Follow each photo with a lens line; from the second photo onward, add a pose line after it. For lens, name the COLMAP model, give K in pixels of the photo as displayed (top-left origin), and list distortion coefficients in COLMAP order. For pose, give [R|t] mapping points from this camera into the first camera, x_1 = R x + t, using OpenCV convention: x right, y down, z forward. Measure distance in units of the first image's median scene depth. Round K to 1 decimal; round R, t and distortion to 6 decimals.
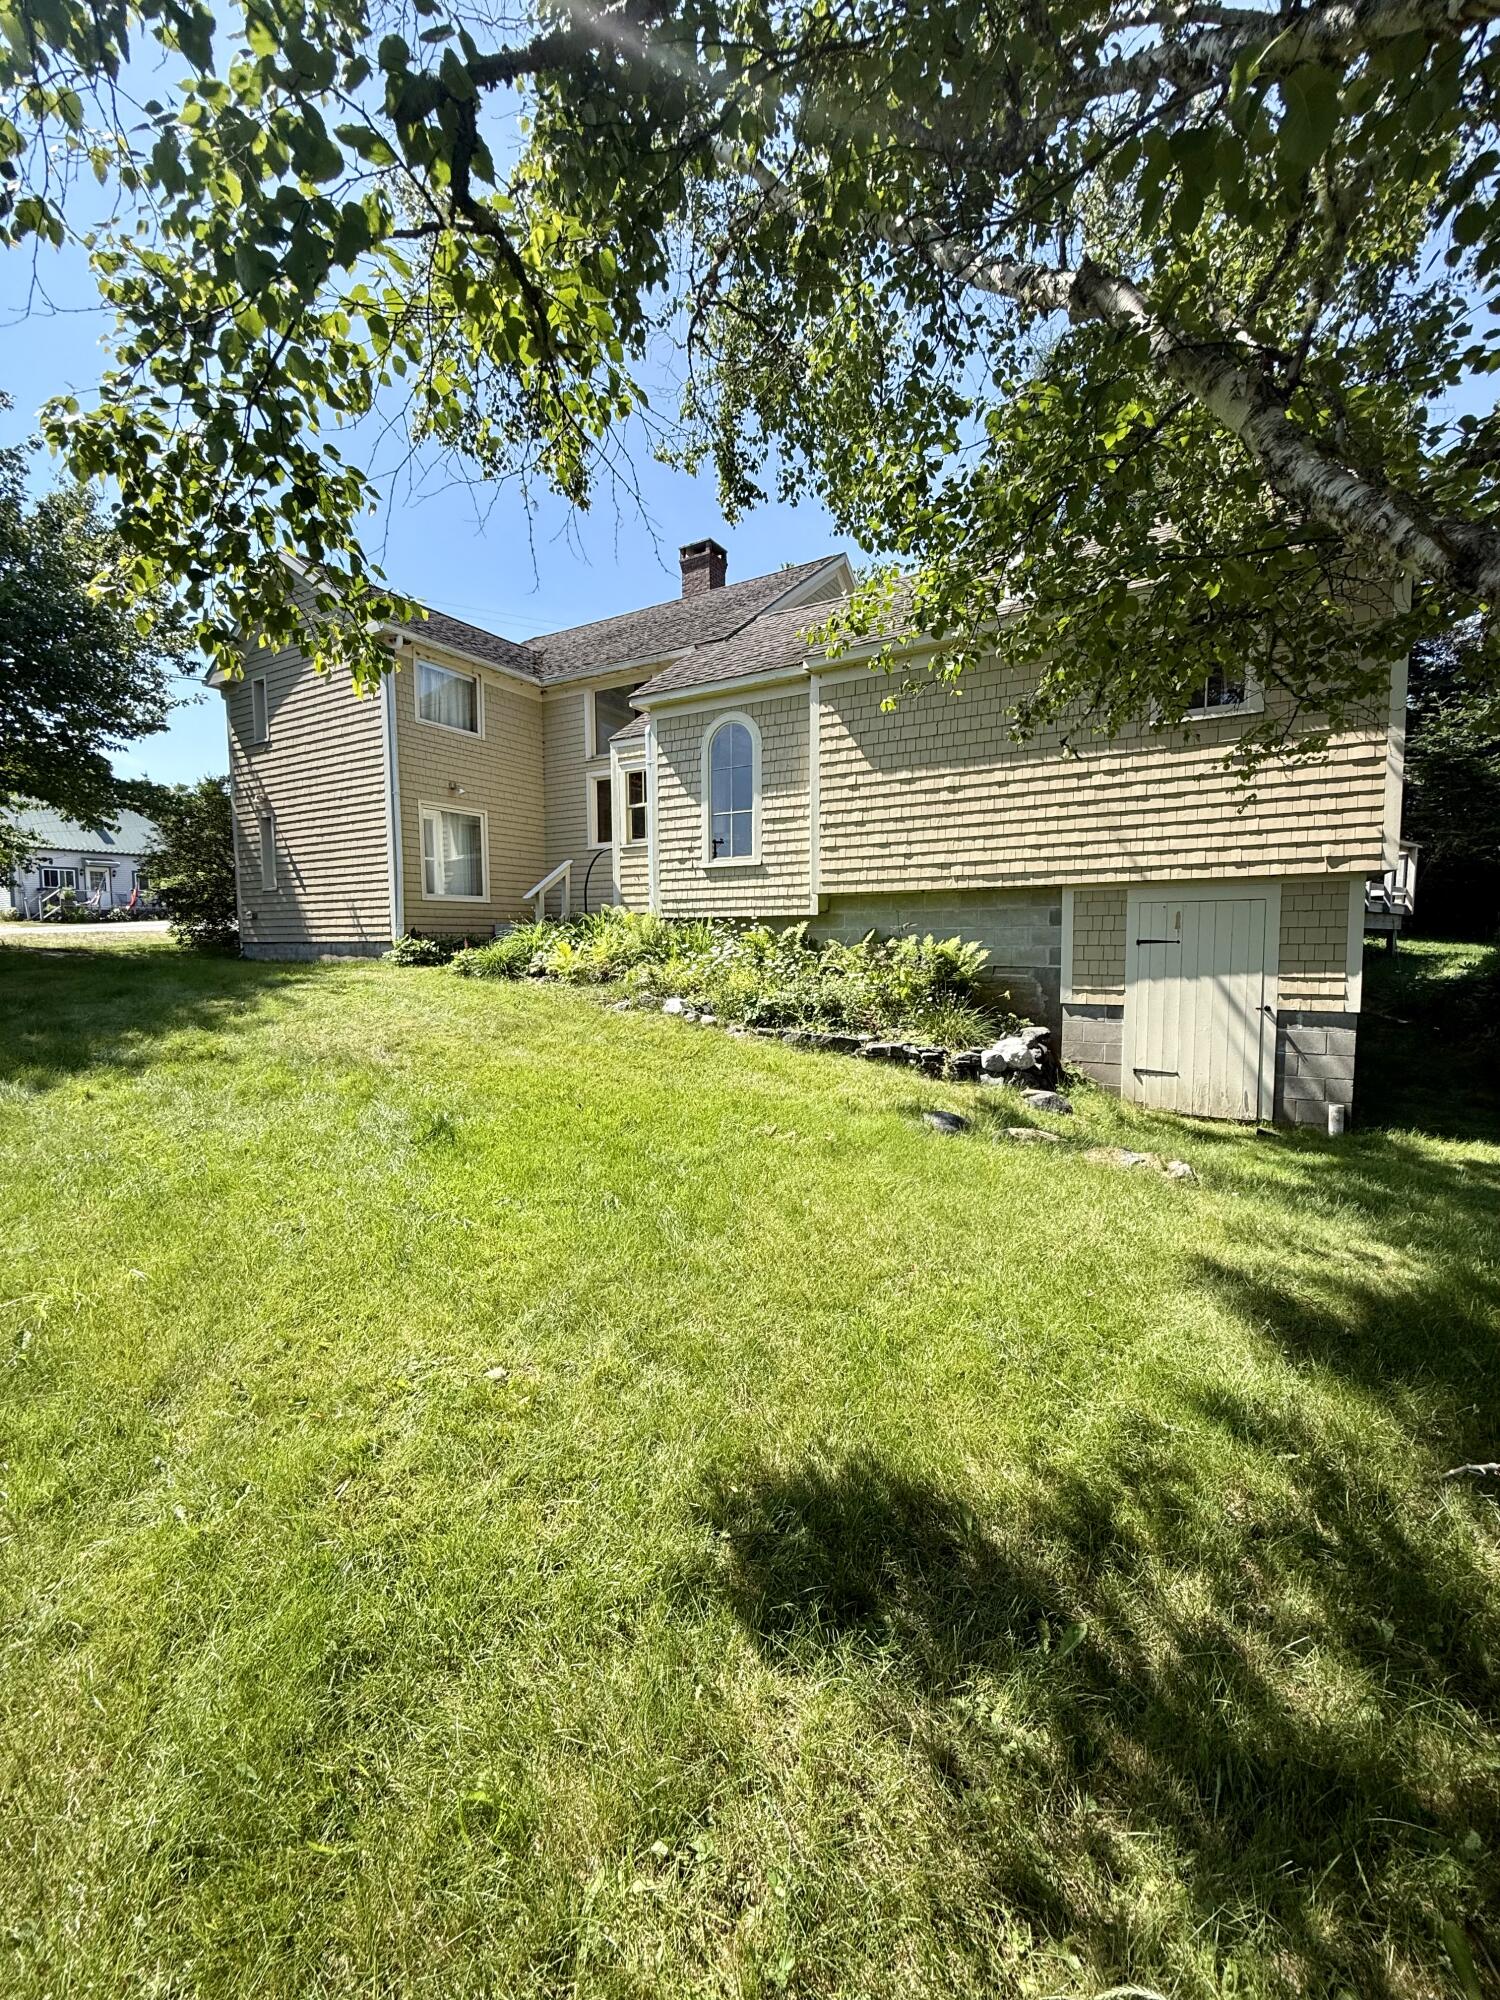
lens RADIAL K [[804.2, 0, 748.9], [0, 804.2, 997.1], [0, 0, 1]] dist [-0.000476, -0.000164]
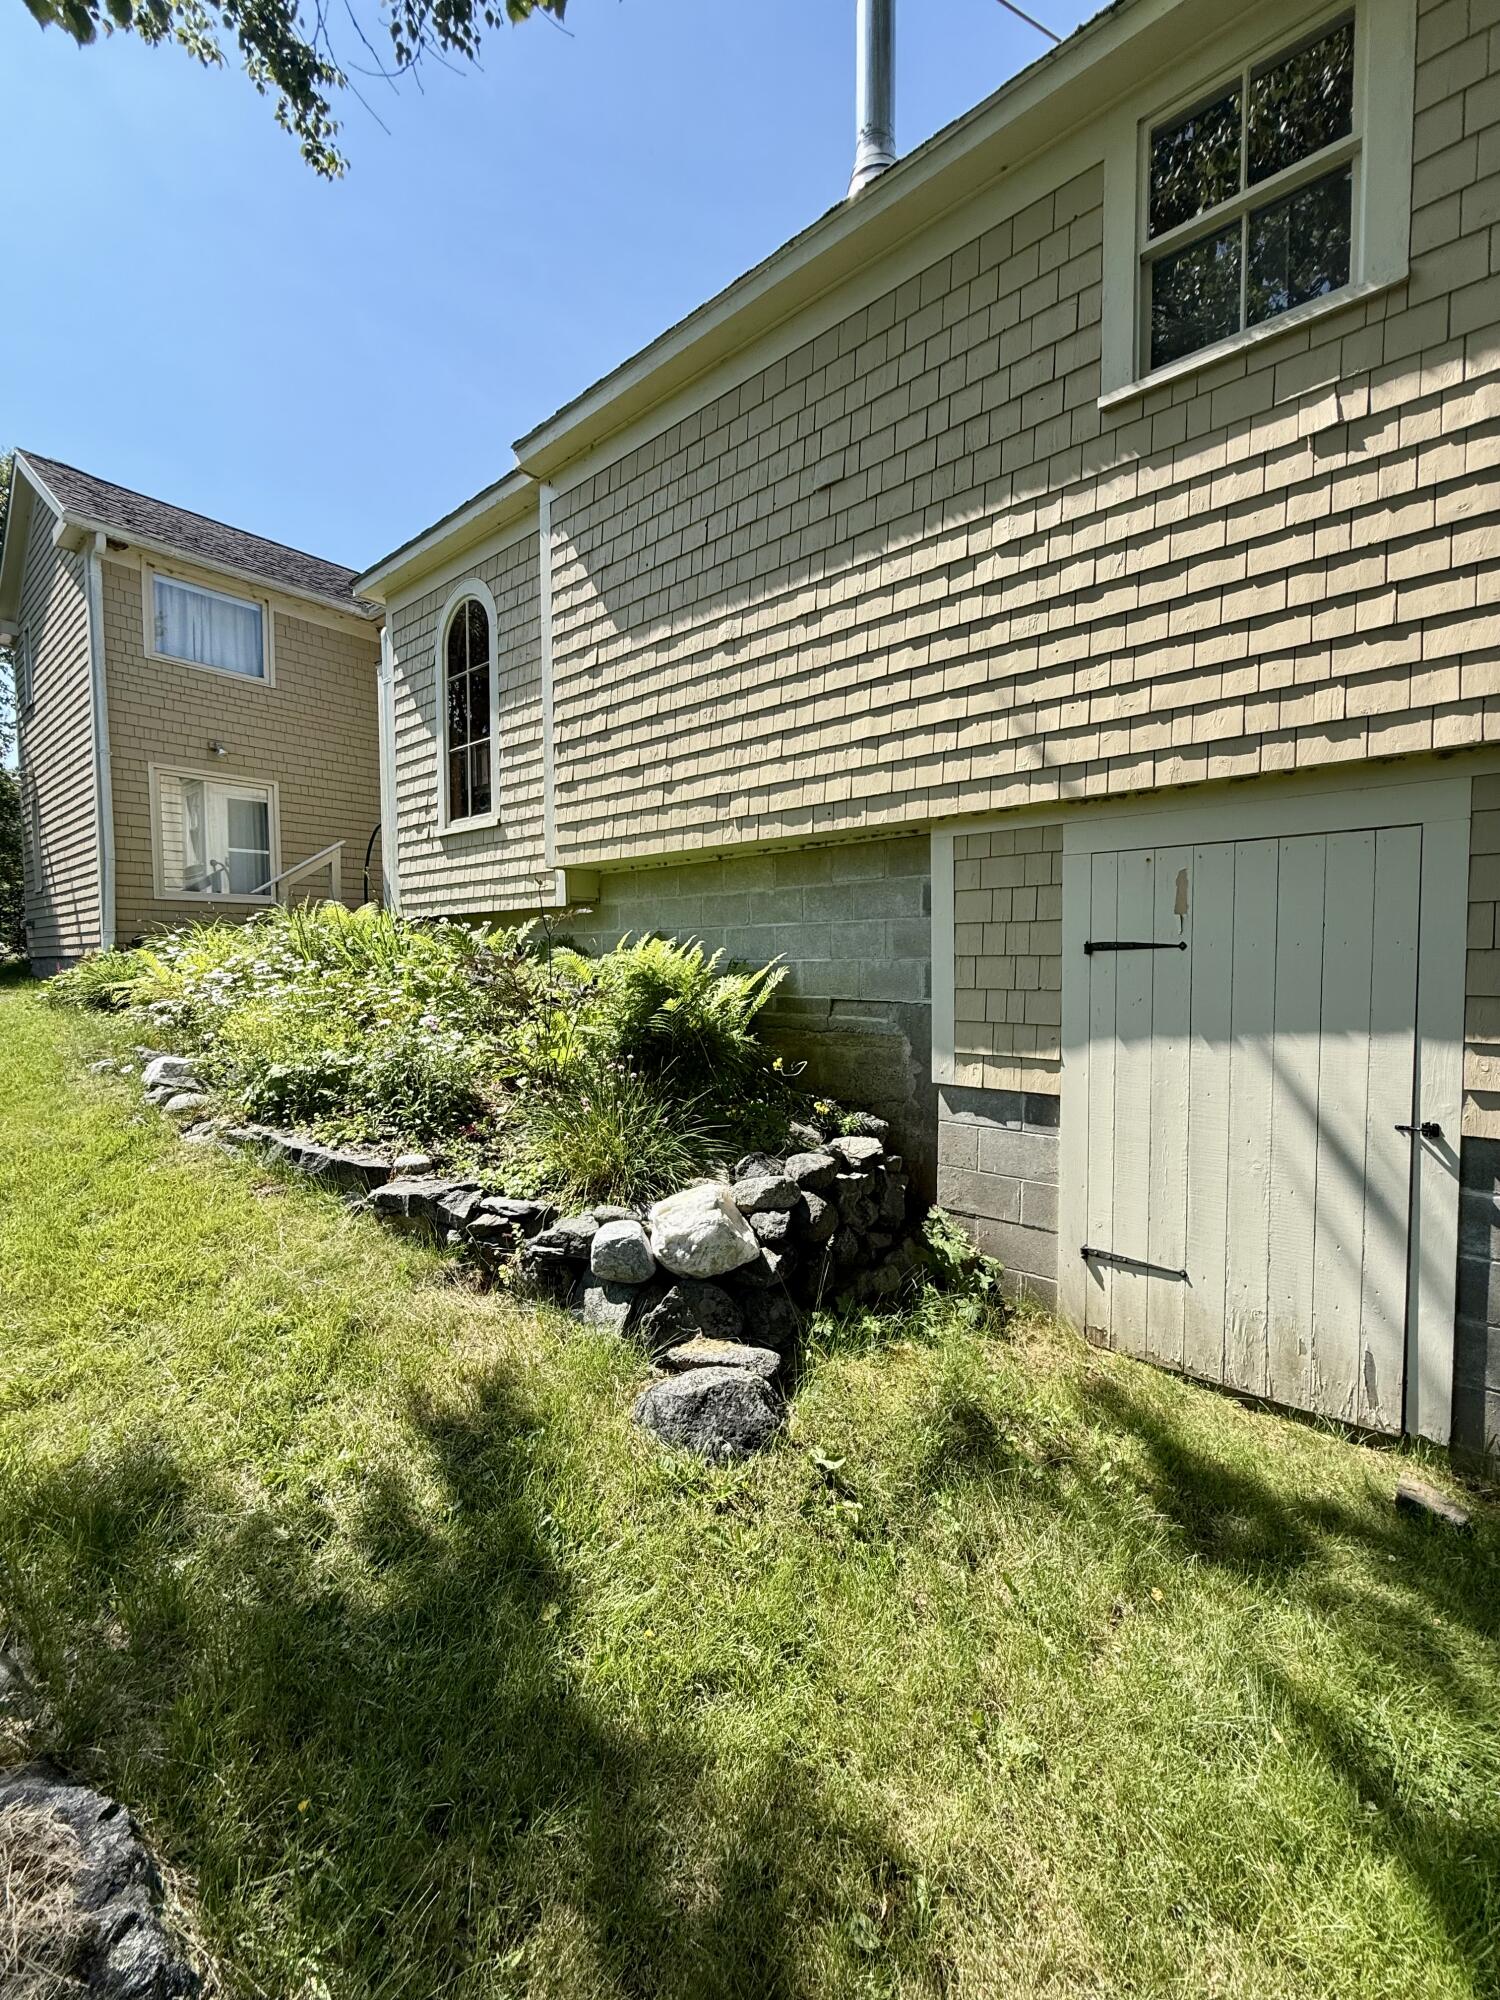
lens RADIAL K [[804.2, 0, 748.7], [0, 804.2, 997.0], [0, 0, 1]] dist [-0.000476, -0.000164]
pose [[0.986698, 0.007975, -0.162367, 0.346976], [-0.012208, 0.999611, -0.025089, -0.027461], [0.162104, 0.026738, 0.986411, 0.513884]]
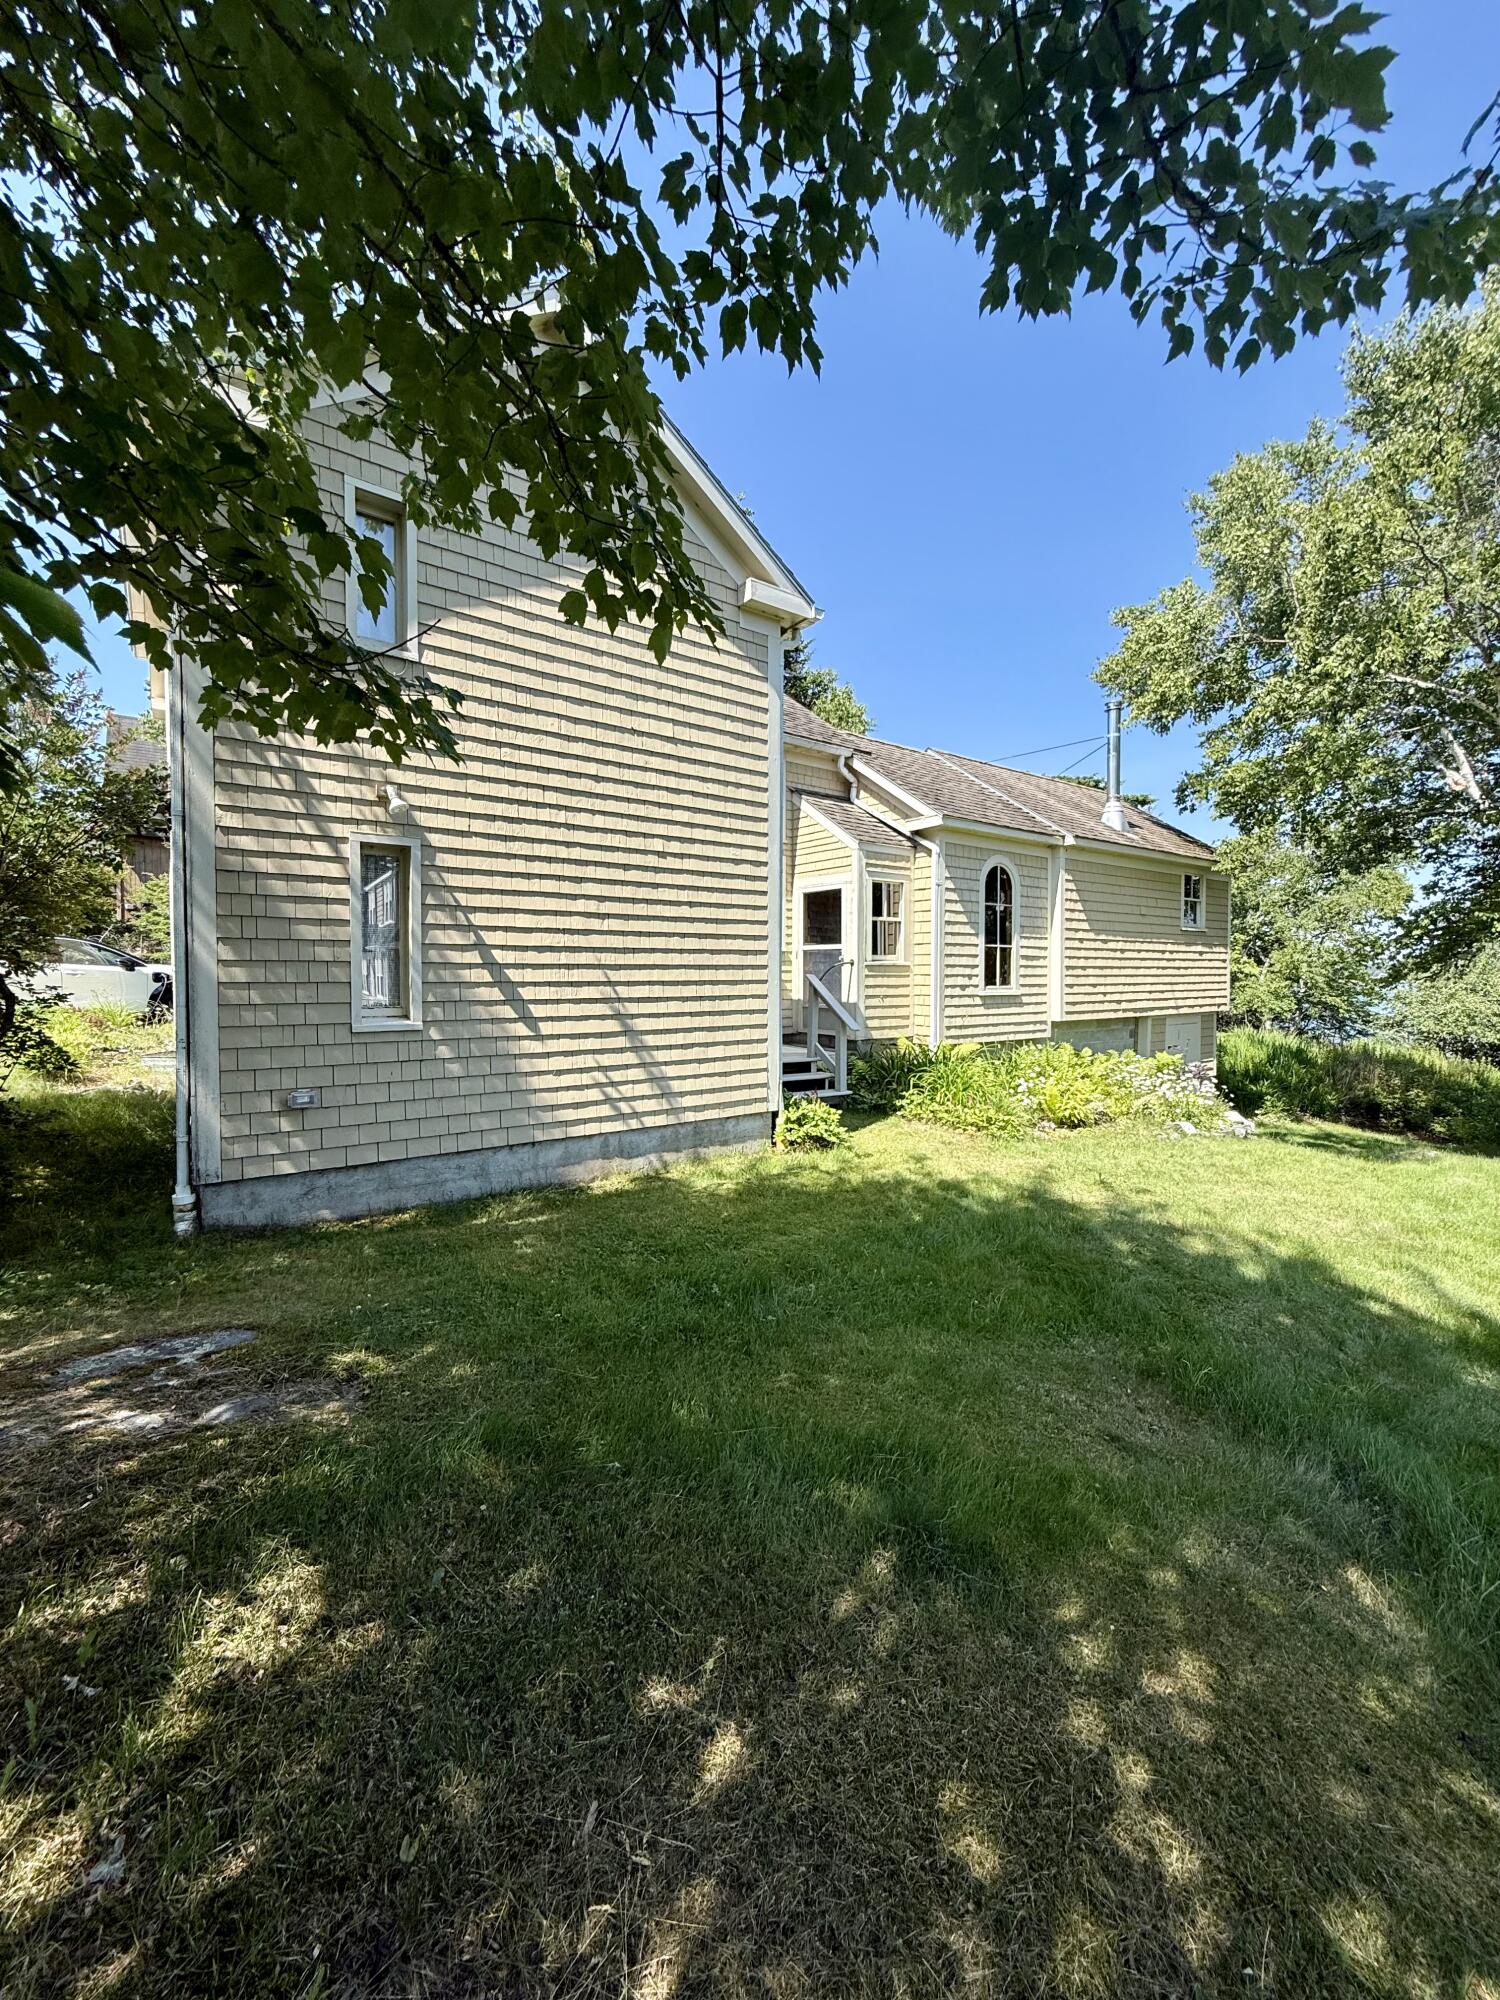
lens RADIAL K [[804.2, 0, 756.6], [0, 804.2, 996.1], [0, 0, 1]] dist [-0.000476, -0.000164]
pose [[0.383893, -0.018425, 0.923194, -1.369416], [0.063243, 0.997978, -0.006381, -0.208405], [-0.921209, 0.060835, 0.384282, 1.055040]]
